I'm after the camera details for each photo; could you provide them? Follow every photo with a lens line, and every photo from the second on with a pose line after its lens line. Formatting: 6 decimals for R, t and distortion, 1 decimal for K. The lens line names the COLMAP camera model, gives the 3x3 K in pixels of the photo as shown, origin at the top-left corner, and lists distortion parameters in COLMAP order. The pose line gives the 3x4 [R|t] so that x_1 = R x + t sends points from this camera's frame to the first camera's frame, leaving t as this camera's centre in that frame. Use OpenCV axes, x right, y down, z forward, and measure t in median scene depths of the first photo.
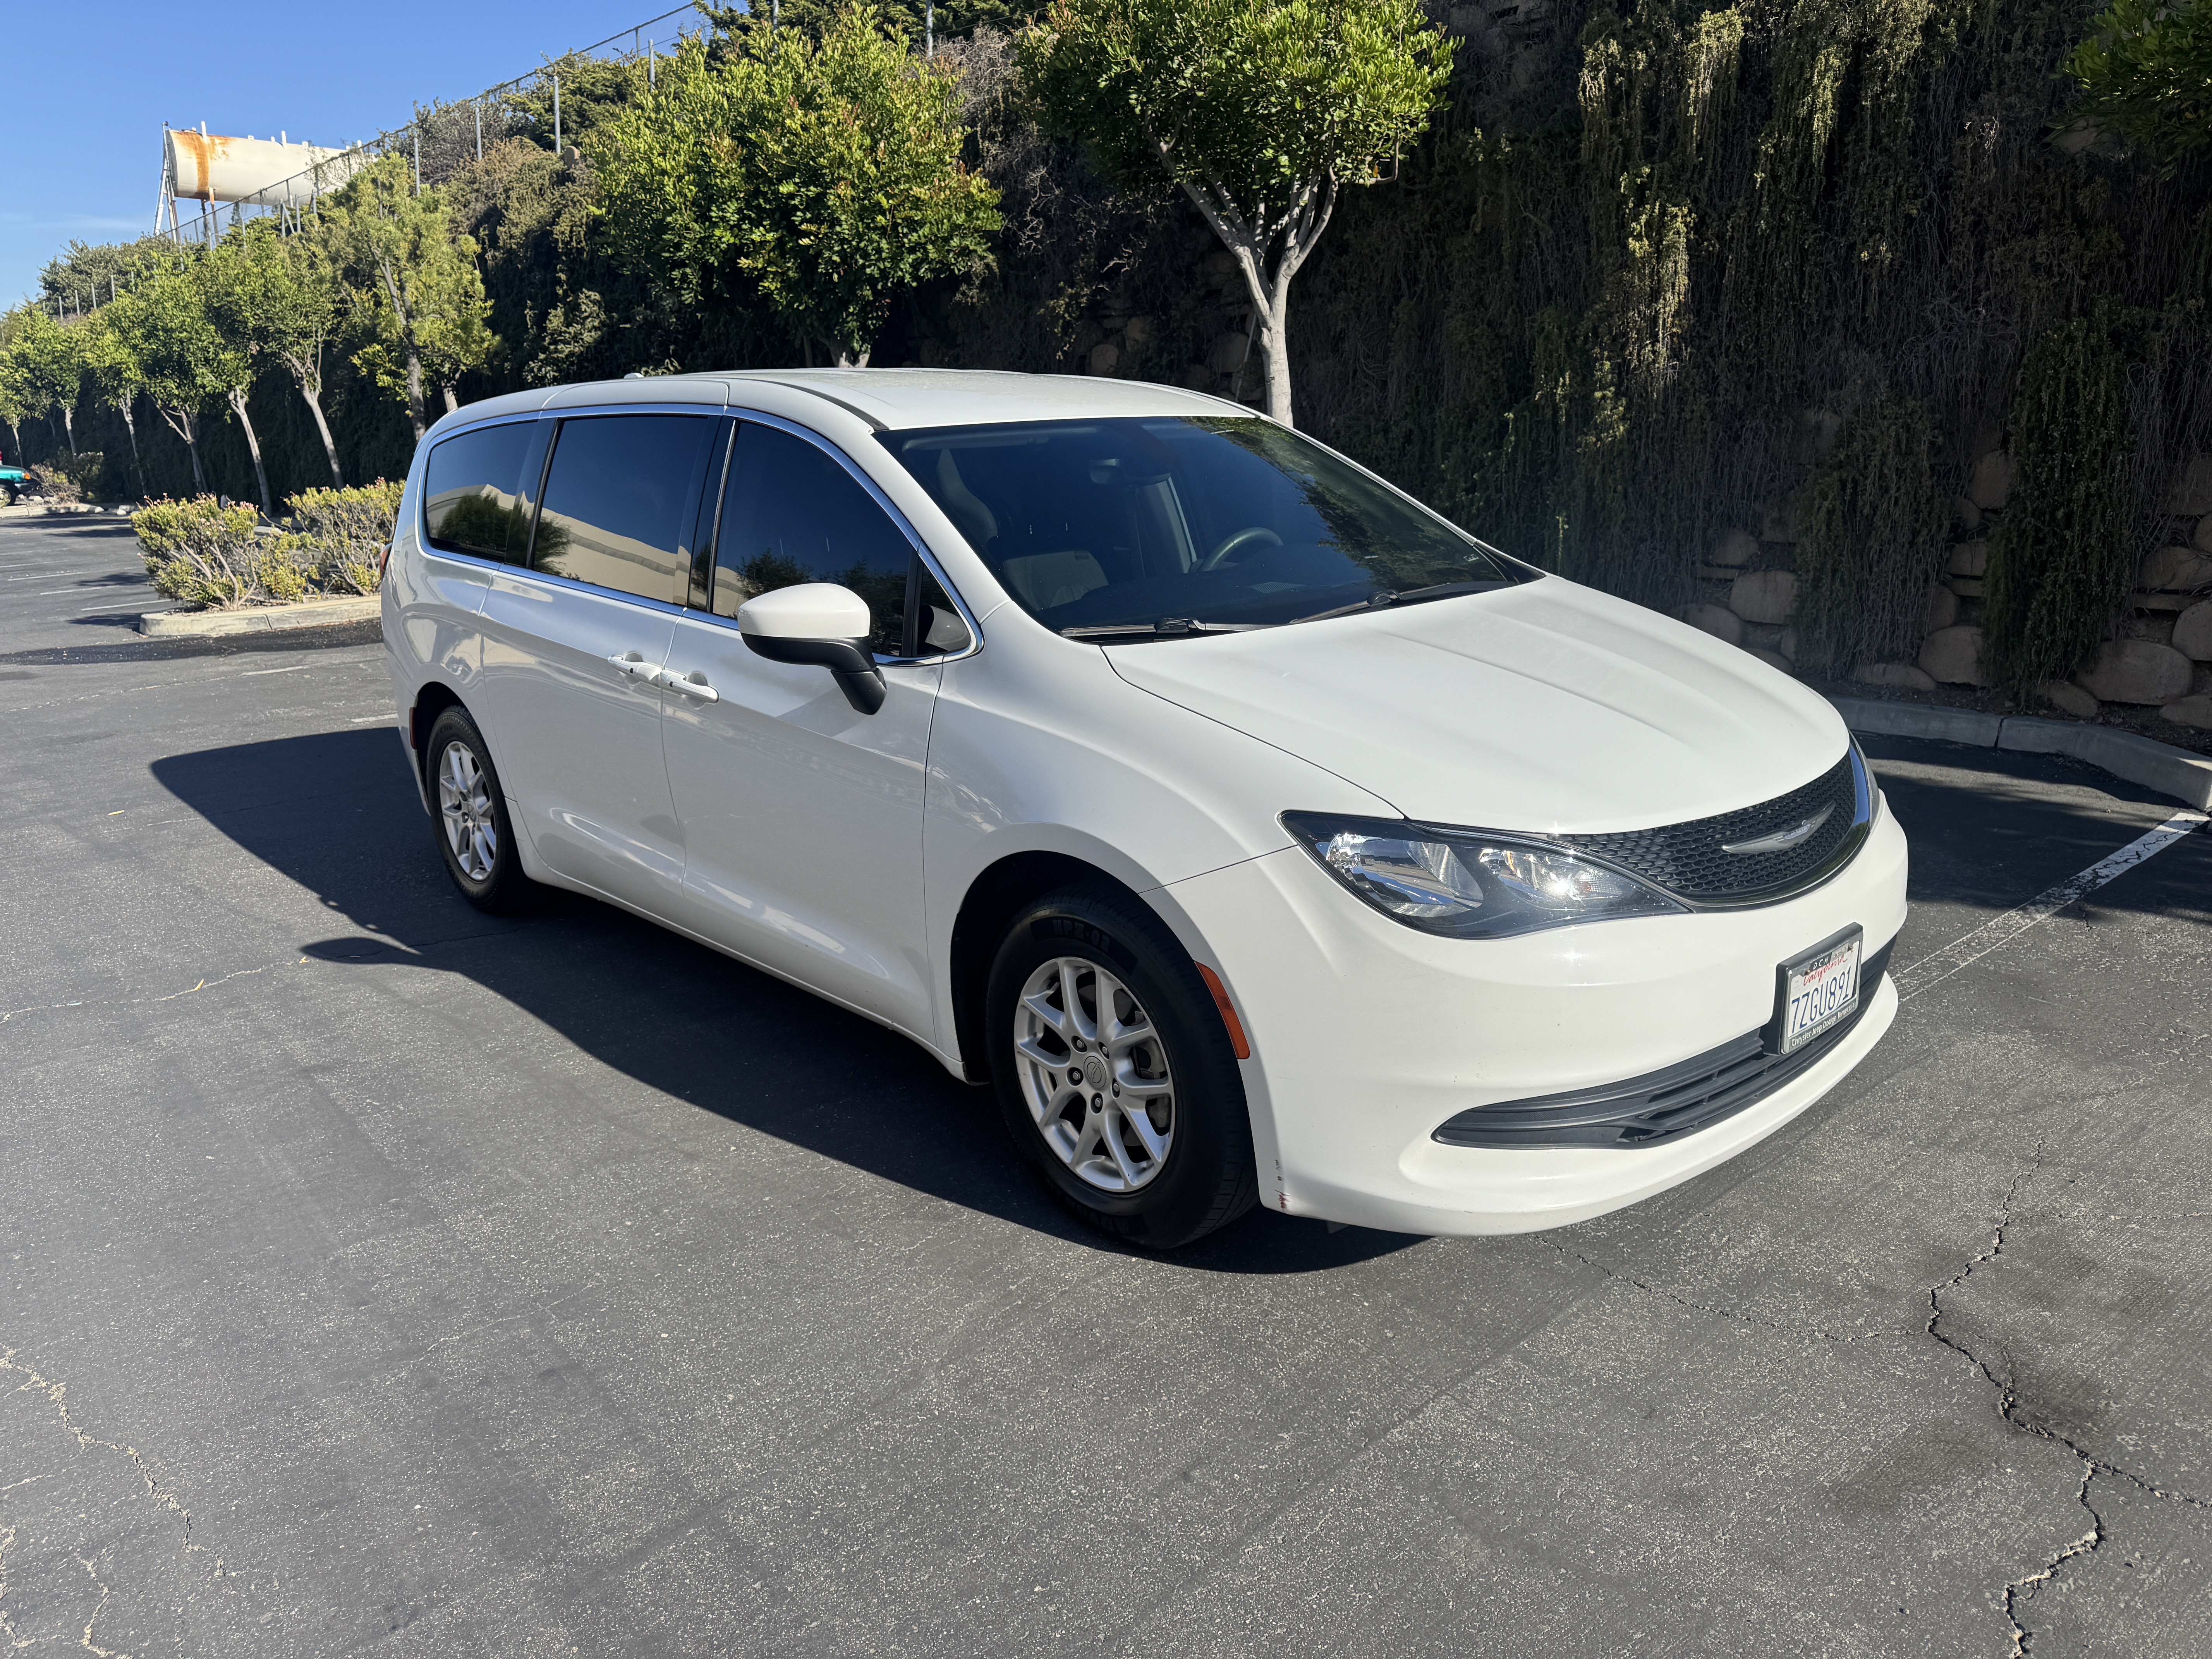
lens RADIAL K [[1550.3, 0, 1106.0], [0, 1550.3, 829.5], [0, 0, 1]] dist [0.012580, -0.002175]
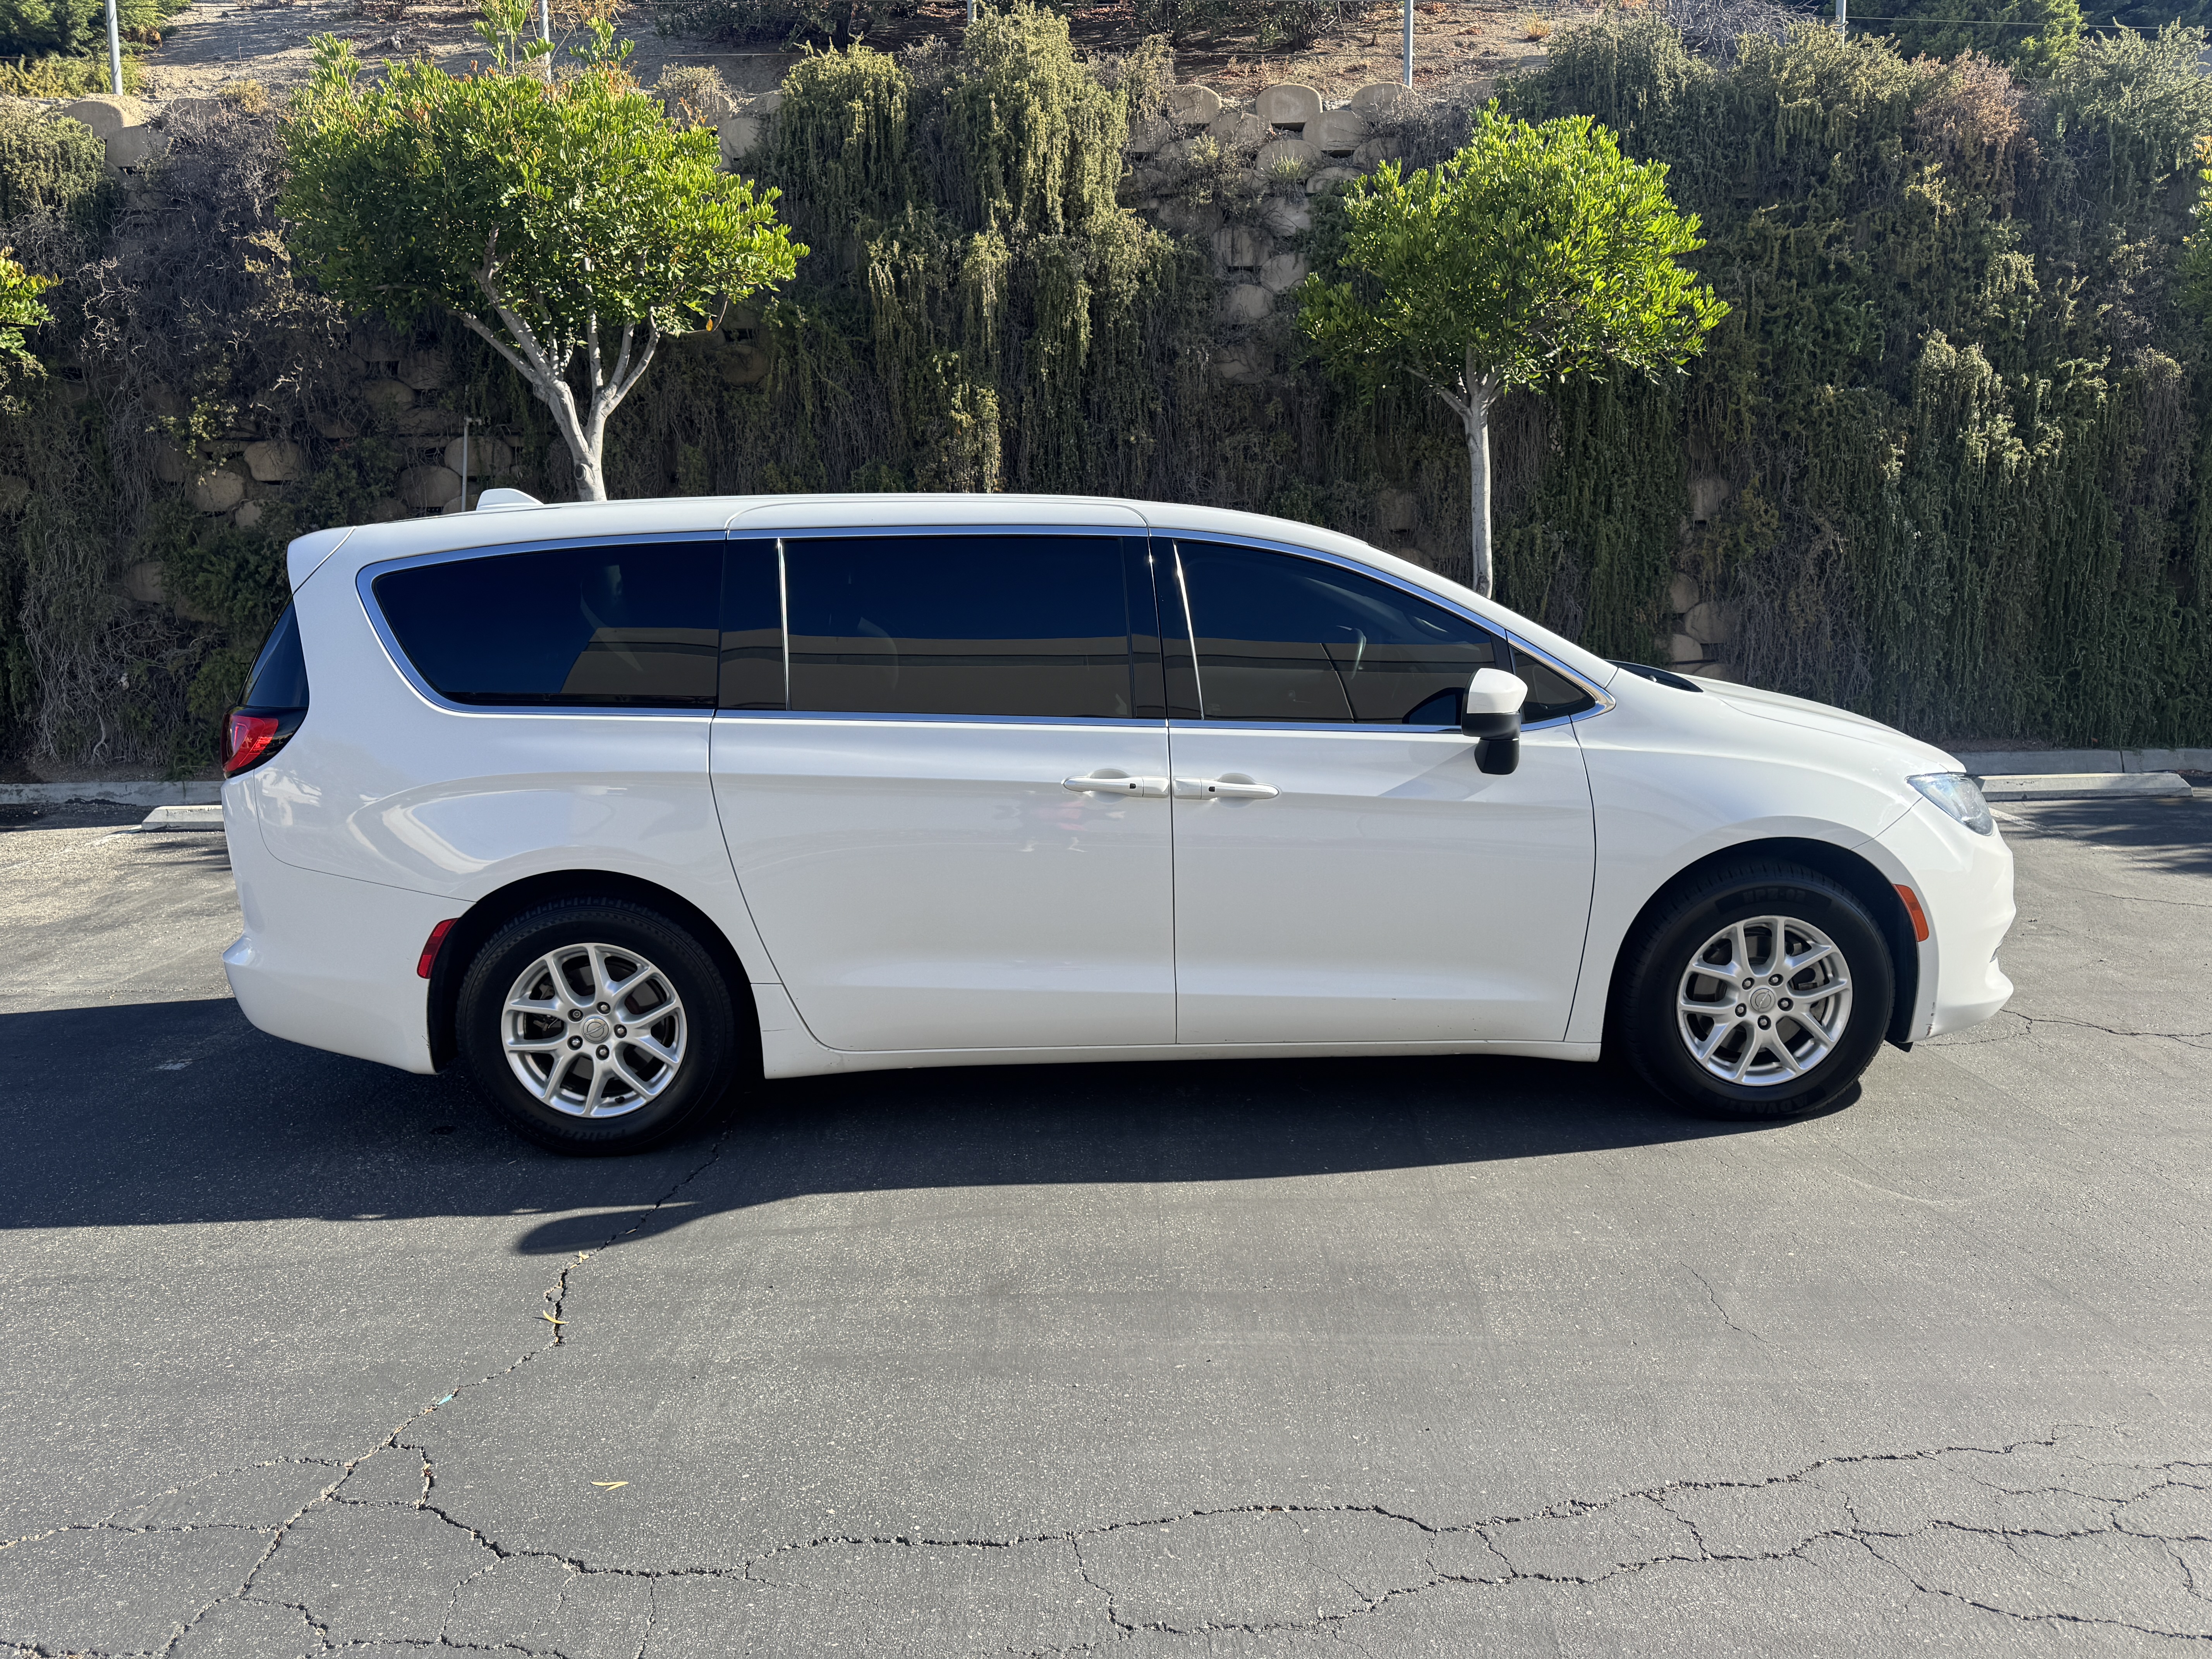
lens RADIAL K [[1542.9, 0, 1106.0], [0, 1542.9, 829.5], [0, 0, 1]] dist [0.106797, -0.119546]
pose [[0.661126, -0.125000, 0.739789, -0.530367], [0.197519, 0.980239, -0.010888, -0.034045], [-0.723809, 0.153321, 0.672751, 0.179341]]
